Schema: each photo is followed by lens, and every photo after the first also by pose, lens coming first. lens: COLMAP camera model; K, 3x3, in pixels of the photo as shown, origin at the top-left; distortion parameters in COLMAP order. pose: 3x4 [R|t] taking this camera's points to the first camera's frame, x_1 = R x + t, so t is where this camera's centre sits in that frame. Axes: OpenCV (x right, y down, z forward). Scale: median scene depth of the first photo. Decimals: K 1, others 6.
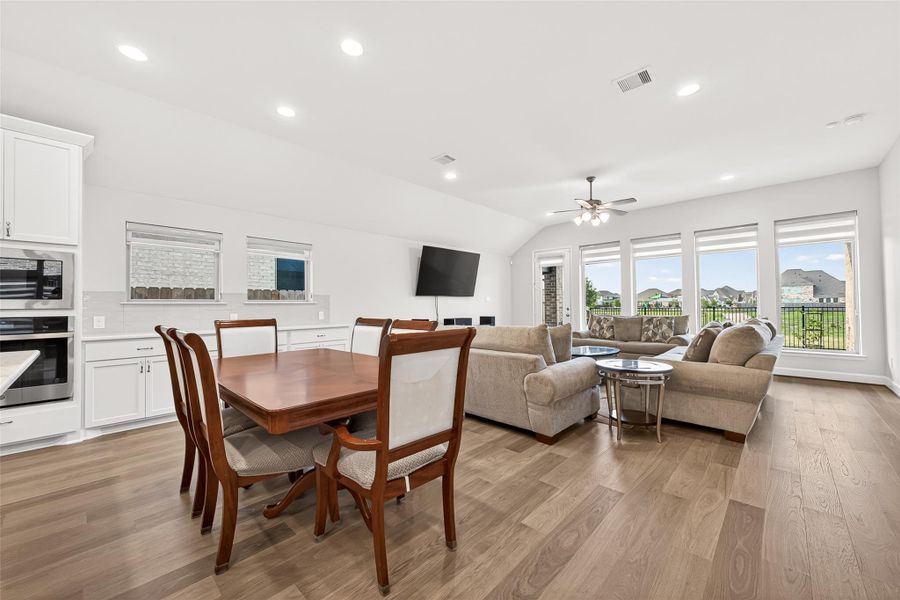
lens RADIAL K [[356.9, 0, 450.0], [0, 356.9, 300.0], [0, 0, 1]] dist [-0.001473, -0.000098]
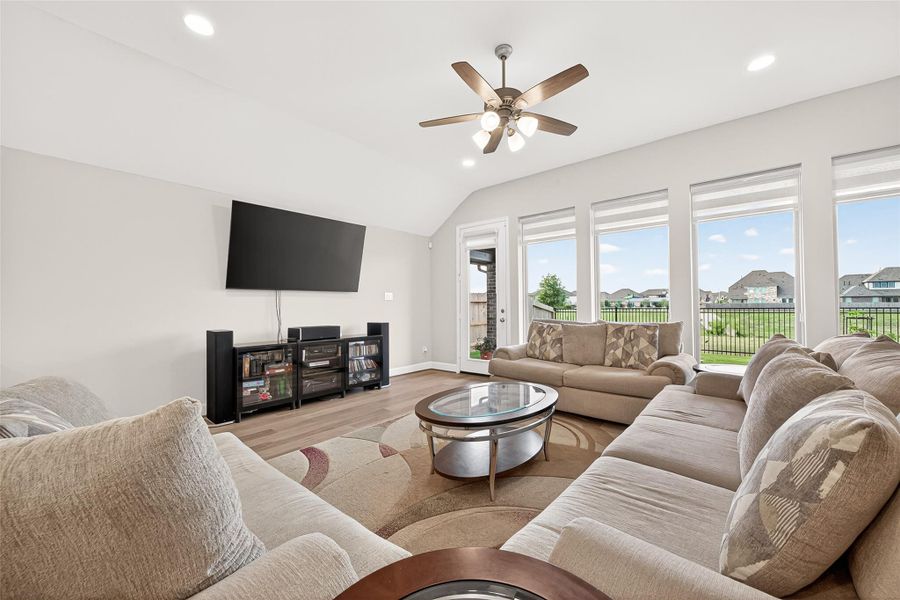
lens RADIAL K [[349.9, 0, 453.4], [0, 349.9, 302.1], [0, 0, 1]] dist [0.000815, -0.000010]
pose [[0.998165, 0.000599, 0.060555, 0.233941], [-0.000926, 0.999985, 0.005372, 0.005619], [-0.060551, -0.005418, 0.998150, 0.407057]]
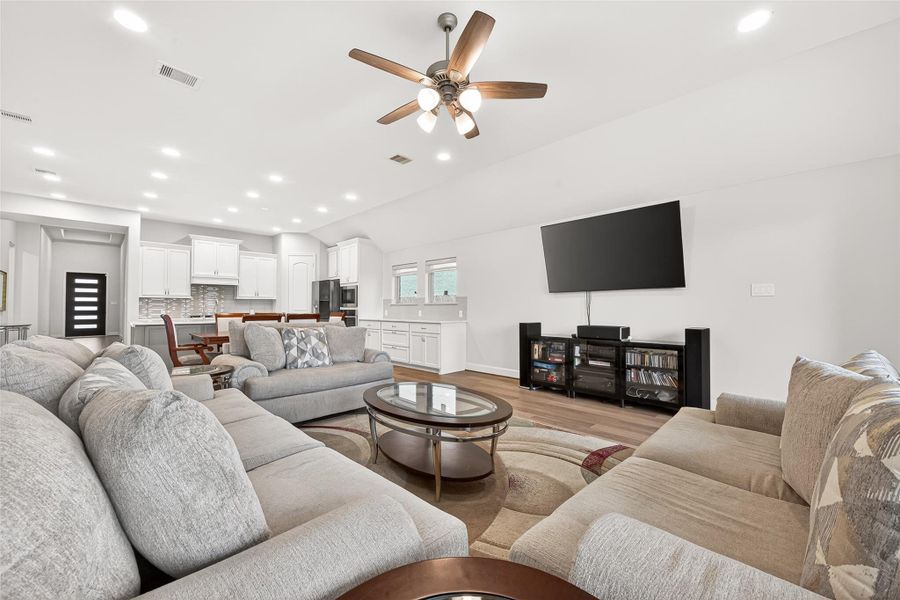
lens RADIAL K [[349.9, 0, 453.4], [0, 349.9, 302.1], [0, 0, 1]] dist [0.000815, -0.000010]
pose [[-0.021520, -0.005555, -0.999753, 0.655501], [0.018692, 0.999808, -0.005958, 0.008749], [0.999594, -0.018816, -0.021412, 0.794565]]
